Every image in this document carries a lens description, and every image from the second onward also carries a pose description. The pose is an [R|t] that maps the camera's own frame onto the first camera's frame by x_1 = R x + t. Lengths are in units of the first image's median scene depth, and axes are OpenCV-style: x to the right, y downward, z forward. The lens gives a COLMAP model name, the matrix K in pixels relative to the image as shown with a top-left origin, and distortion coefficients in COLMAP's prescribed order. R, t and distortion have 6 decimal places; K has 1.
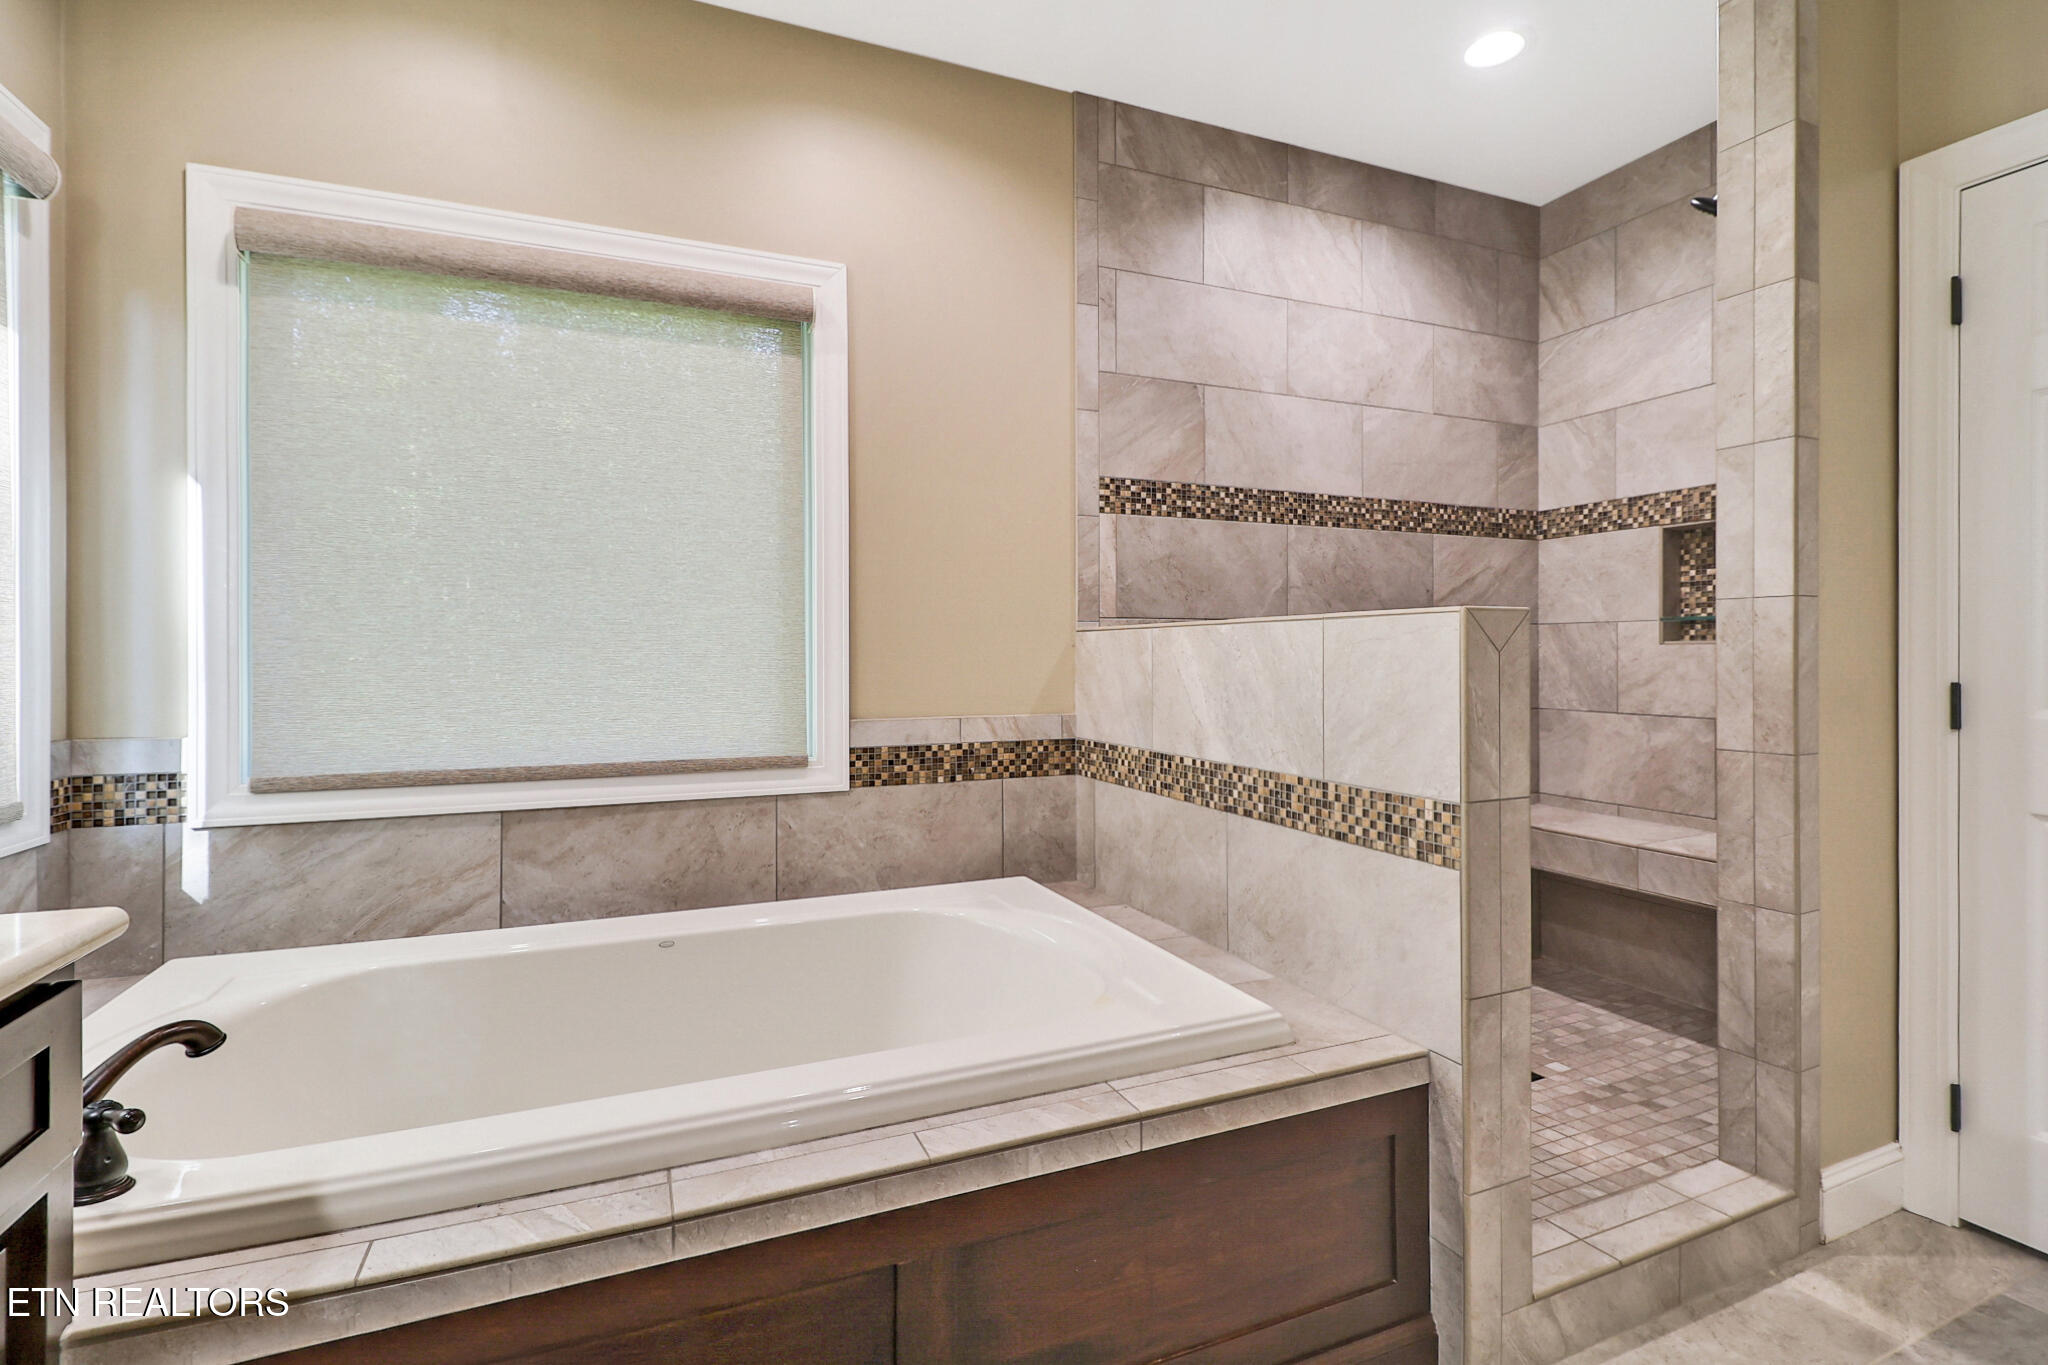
lens RADIAL K [[946.6, 0, 1010.8], [0, 946.6, 660.4], [0, 0, 1]] dist [0.010048, -0.013902]
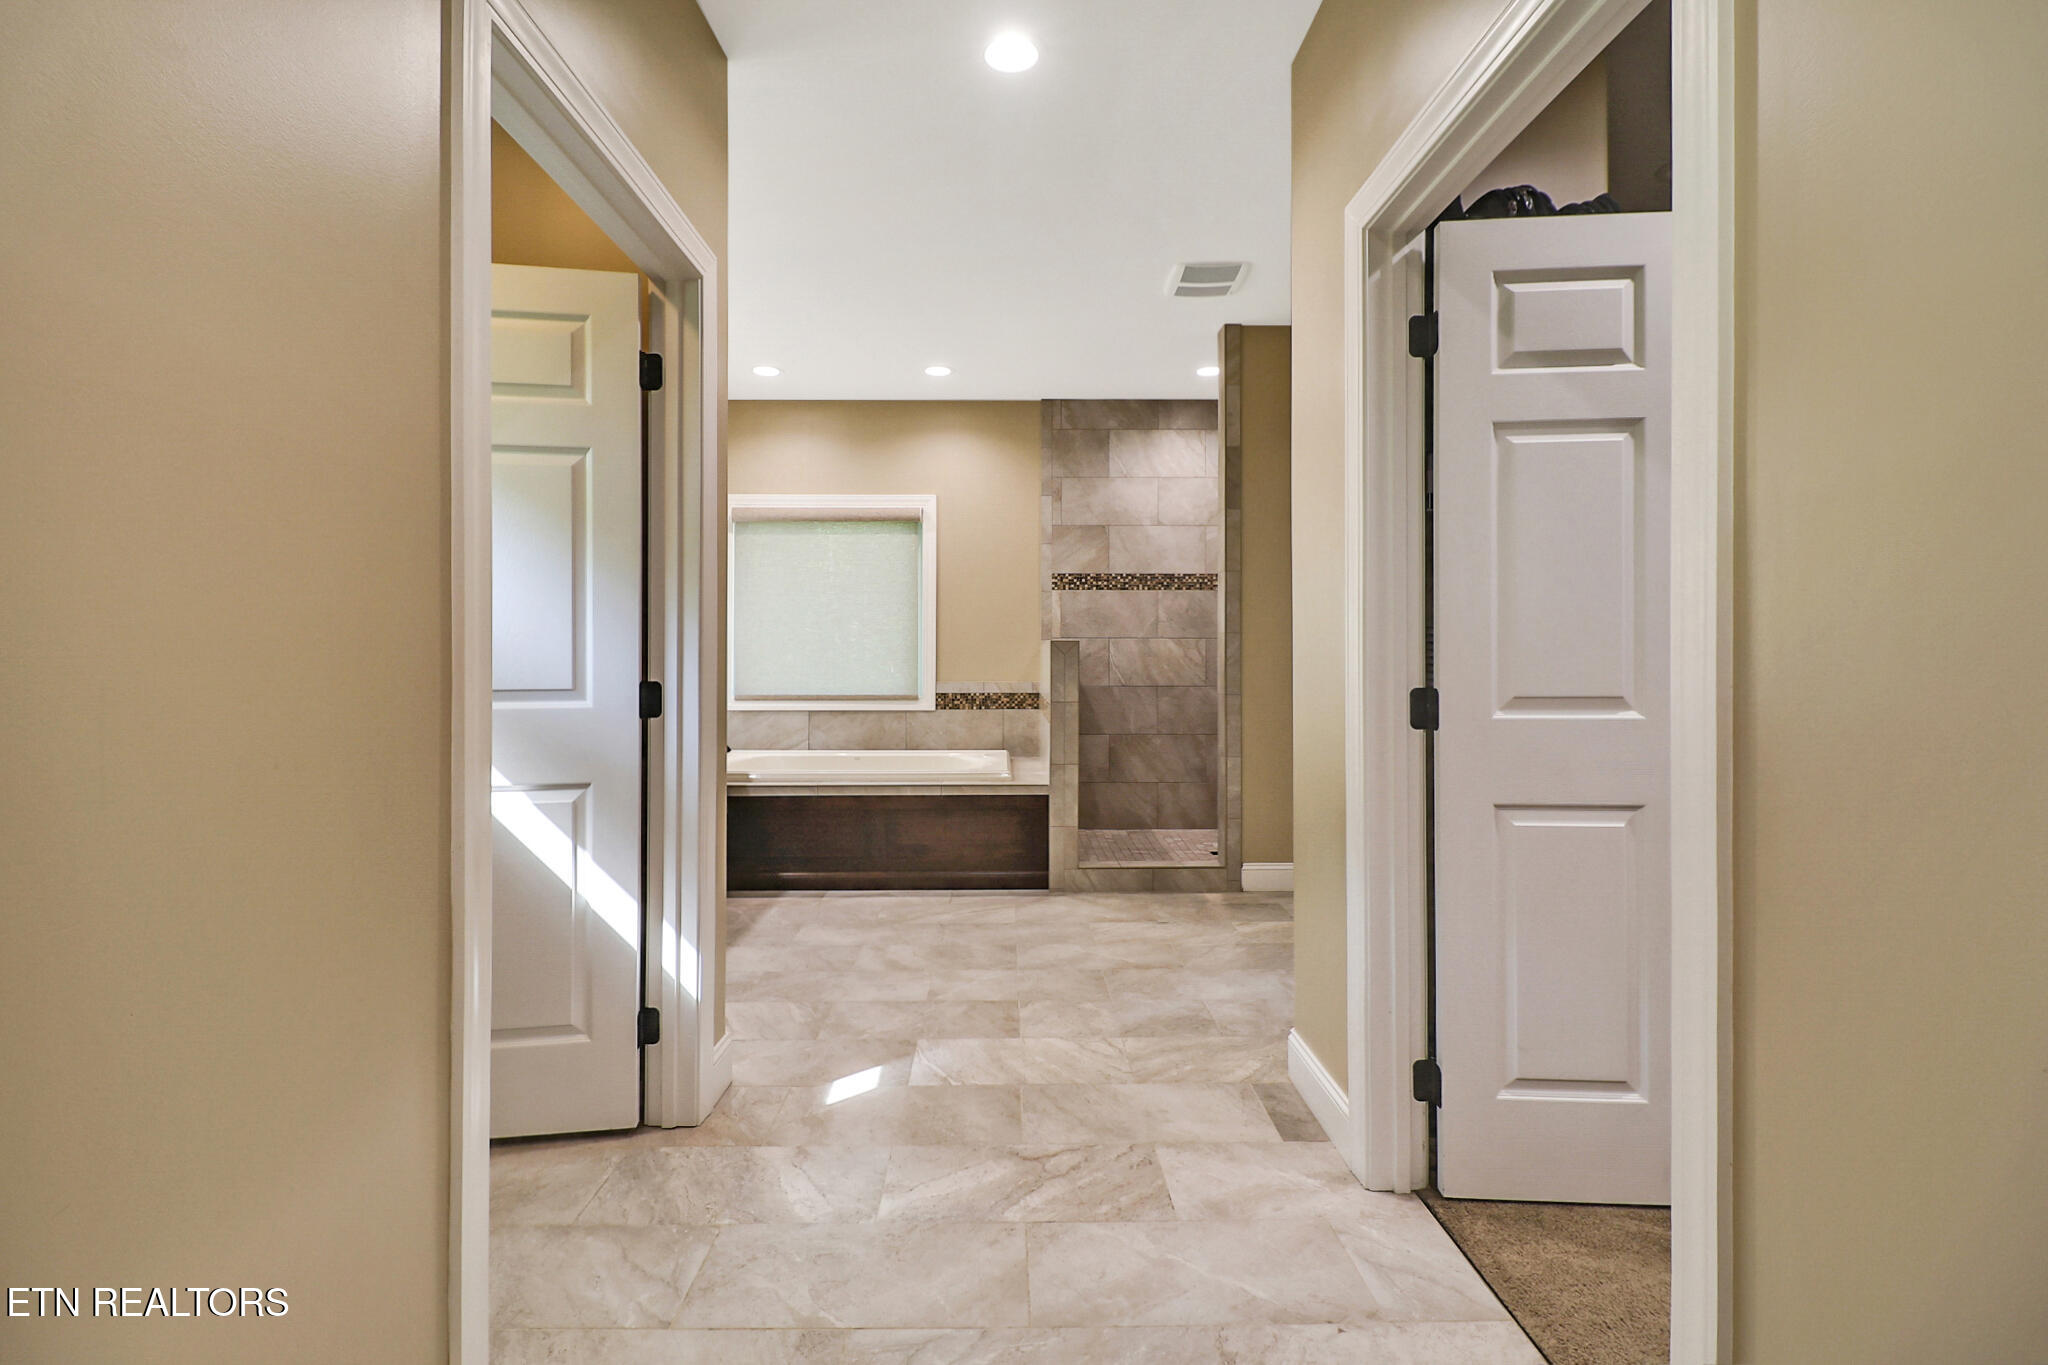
lens RADIAL K [[946.6, 0, 1010.8], [0, 946.6, 660.4], [0, 0, 1]] dist [0.010048, -0.013902]
pose [[0.922430, 0.002877, -0.386153, 0.846952], [-0.003973, 0.999990, -0.002042, 0.011142], [0.386143, 0.003418, 0.922433, -1.048308]]
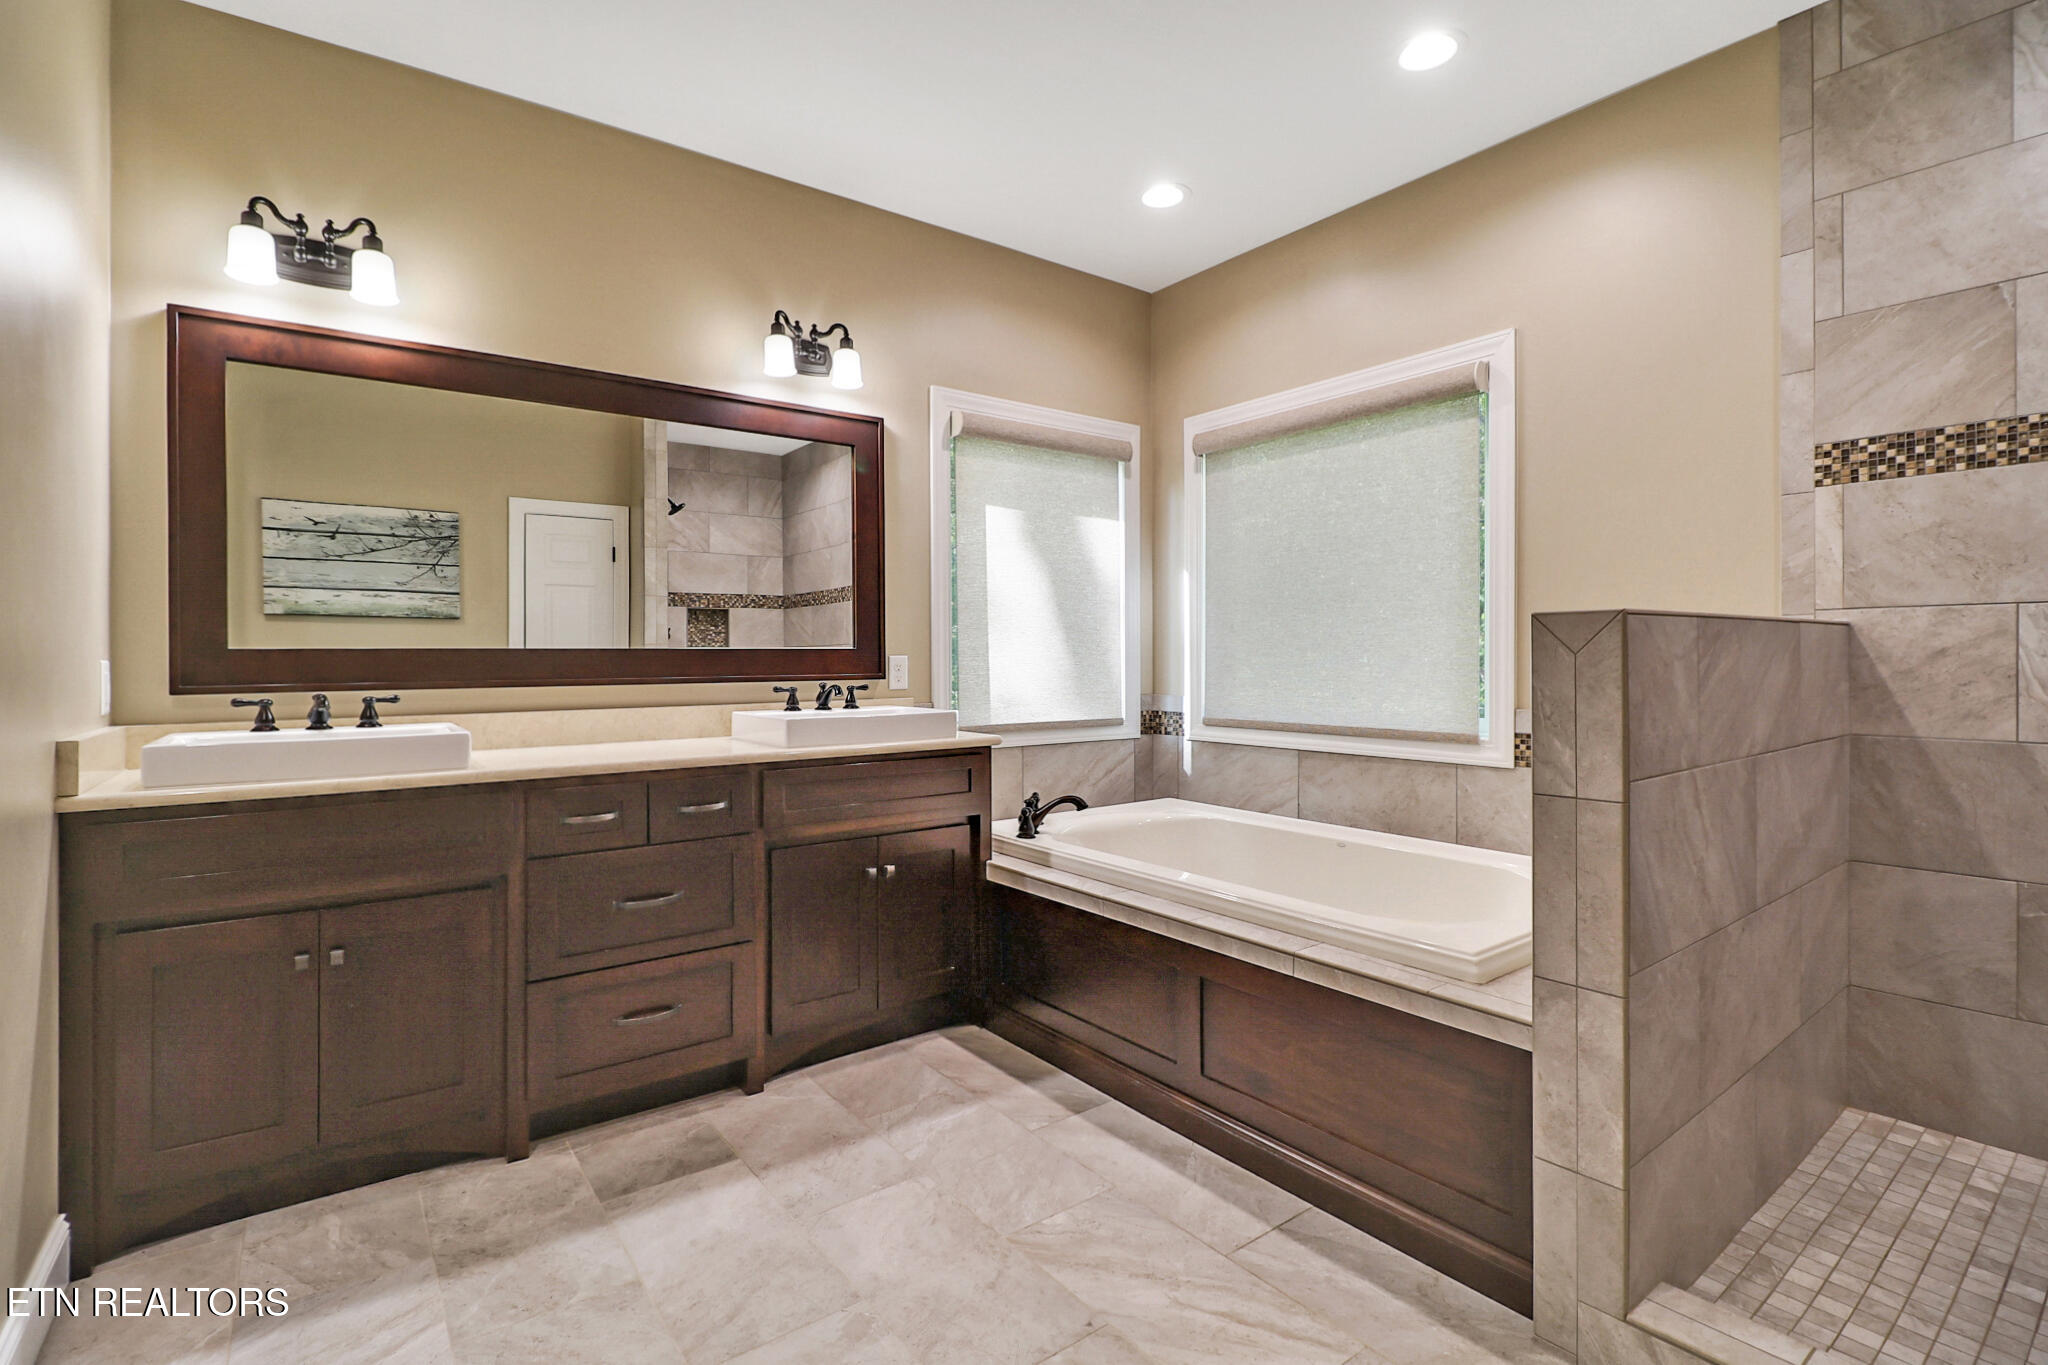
lens RADIAL K [[946.6, 0, 1010.8], [0, 946.6, 660.4], [0, 0, 1]] dist [0.010048, -0.013902]
pose [[0.242084, 0.003288, -0.970250, 0.746735], [0.001642, 0.999991, 0.003799, -0.003718], [0.970254, -0.002513, 0.242077, 0.085510]]
